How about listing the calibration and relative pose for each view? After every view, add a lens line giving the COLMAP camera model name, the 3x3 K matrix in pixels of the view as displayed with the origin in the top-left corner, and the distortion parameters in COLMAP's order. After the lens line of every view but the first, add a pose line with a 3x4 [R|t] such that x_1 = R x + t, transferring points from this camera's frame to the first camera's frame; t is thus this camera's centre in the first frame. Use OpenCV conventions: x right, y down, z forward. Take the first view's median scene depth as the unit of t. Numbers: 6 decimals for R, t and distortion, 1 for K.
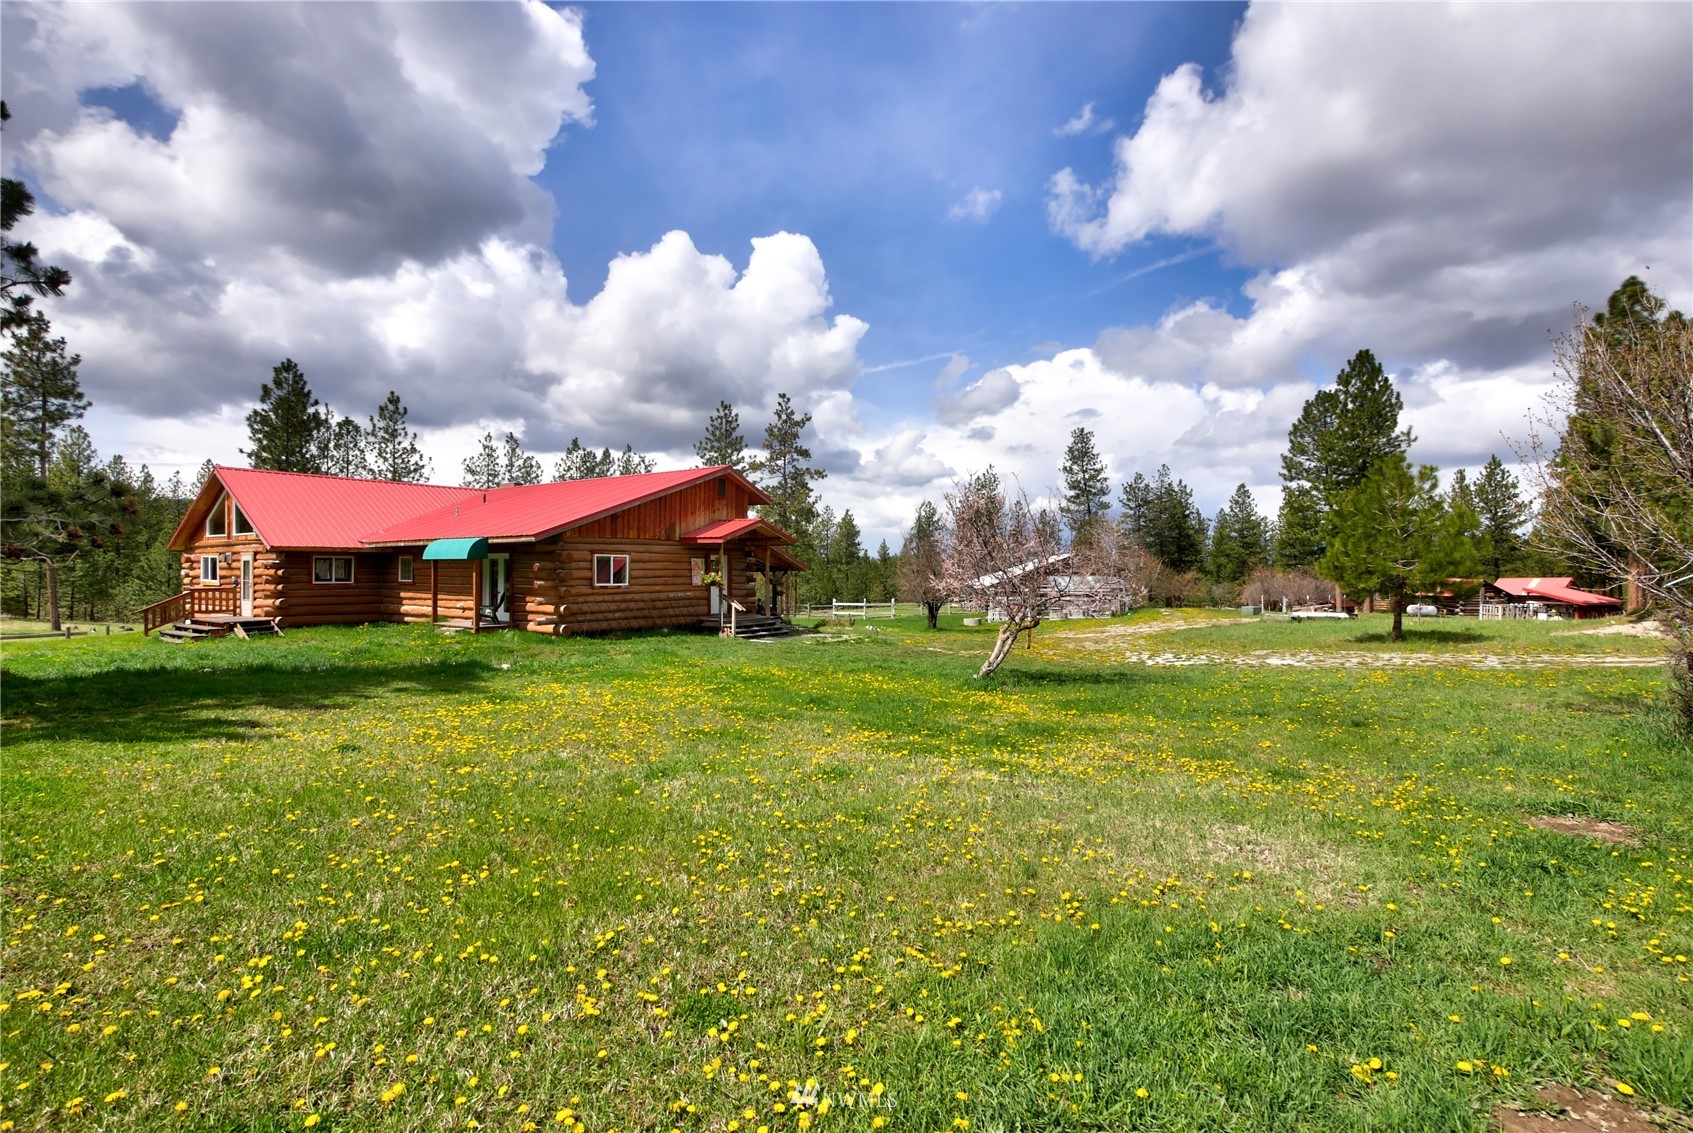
lens RADIAL K [[792.1, 0, 845.9], [0, 792.1, 574.9], [0, 0, 1]] dist [-0.002788, -0.000656]
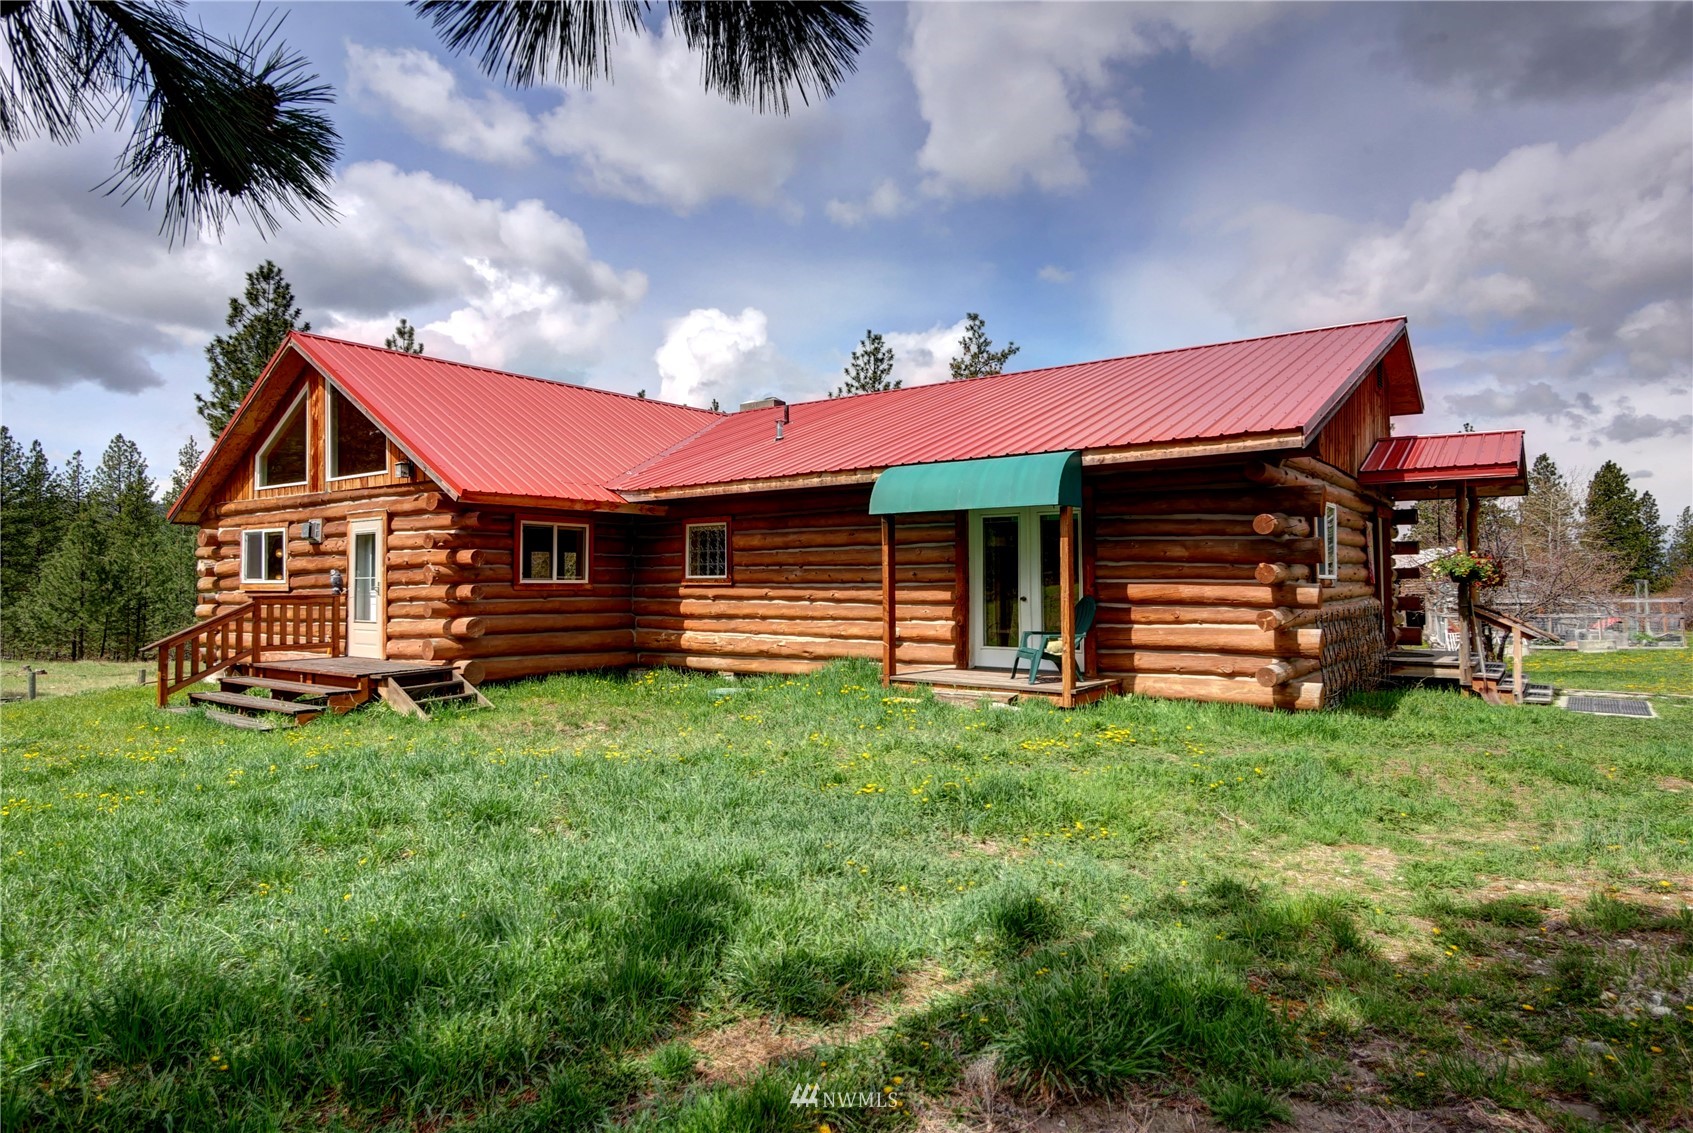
lens RADIAL K [[994.6, 0, 847.6], [0, 994.6, 560.9], [0, 0, 1]] dist [-0.004053, 0.002474]
pose [[0.999577, -0.007479, -0.028092, -0.463436], [0.006664, 0.999557, -0.029001, 0.015564], [0.028297, 0.028801, 0.999185, 0.437822]]
